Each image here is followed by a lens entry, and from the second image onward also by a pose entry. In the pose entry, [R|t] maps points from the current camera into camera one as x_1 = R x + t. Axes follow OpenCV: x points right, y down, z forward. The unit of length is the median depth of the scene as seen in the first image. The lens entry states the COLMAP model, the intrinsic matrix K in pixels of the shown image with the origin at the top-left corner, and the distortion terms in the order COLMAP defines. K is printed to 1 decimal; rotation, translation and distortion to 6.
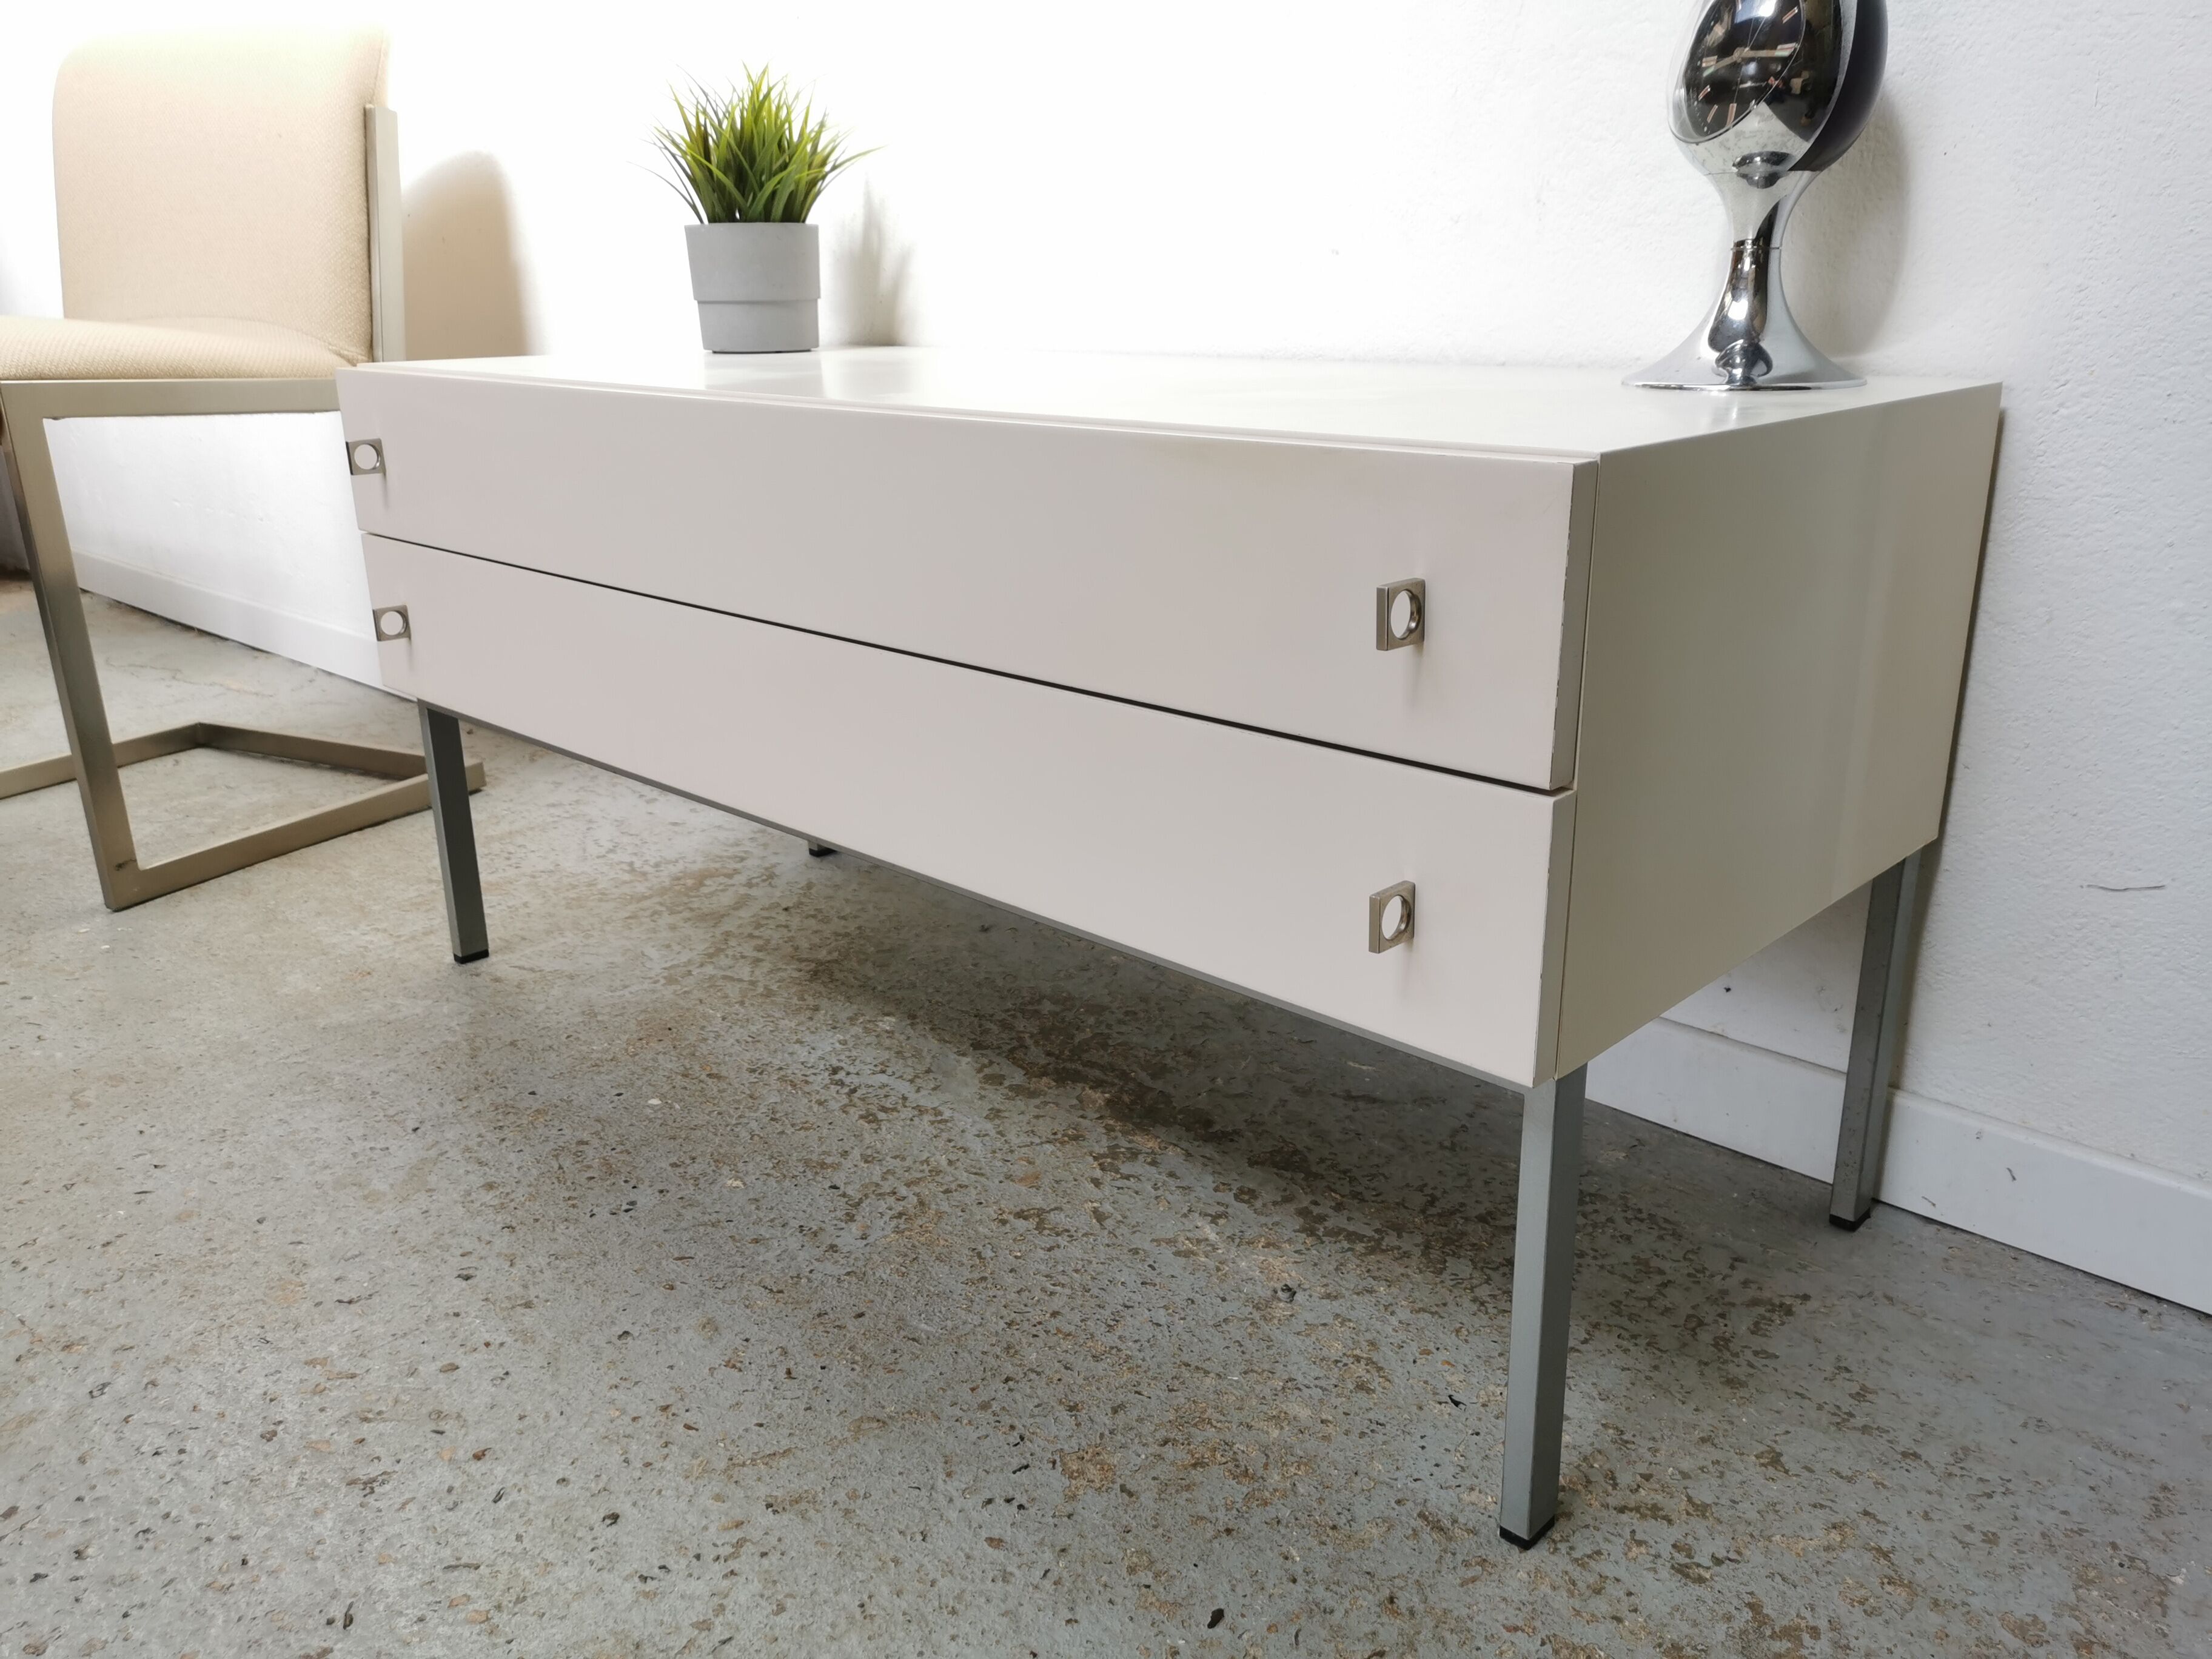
lens RADIAL K [[1703.9, 0, 1106.0], [0, 1703.9, 829.5], [0, 0, 1]] dist [0.067206, -0.070829]
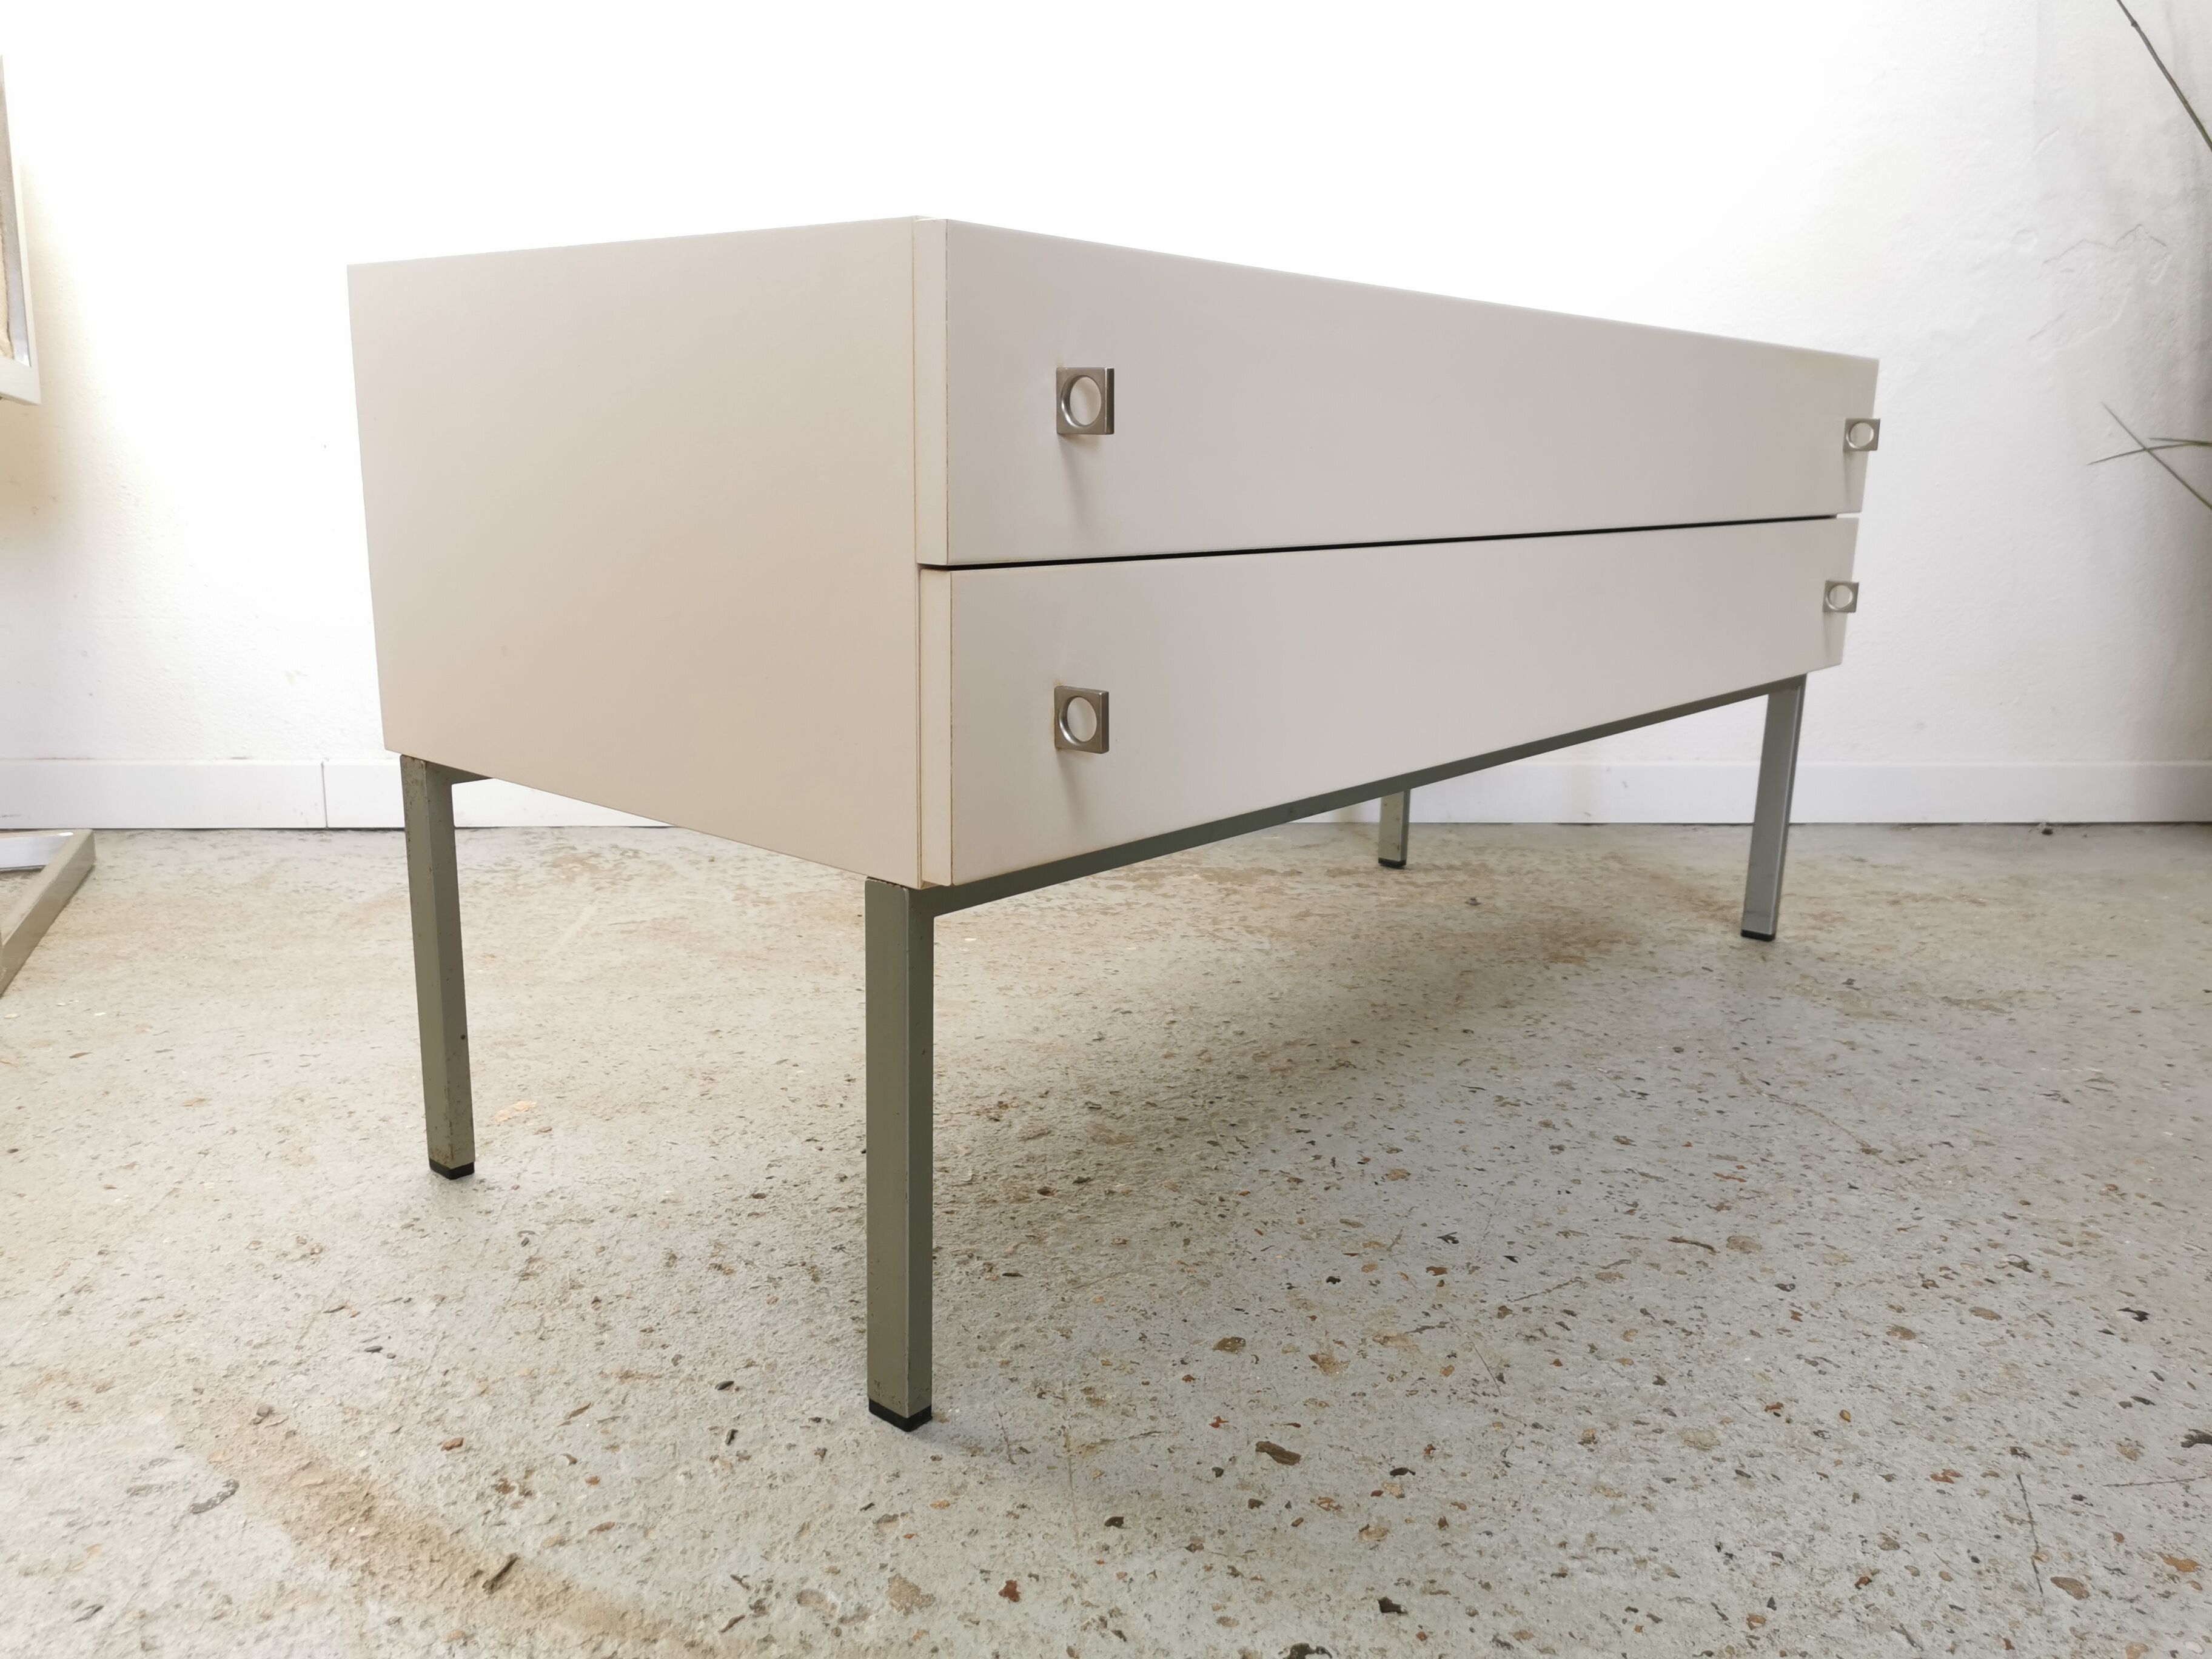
lens RADIAL K [[1708.1, 0, 1106.0], [0, 1708.1, 829.5], [0, 0, 1]] dist [0.046289, -0.032313]
pose [[0.647004, -0.139865, 0.749549, -1.273750], [0.210722, 0.977546, 0.000515, 0.120945], [-0.732791, 0.157613, 0.661948, 0.151106]]
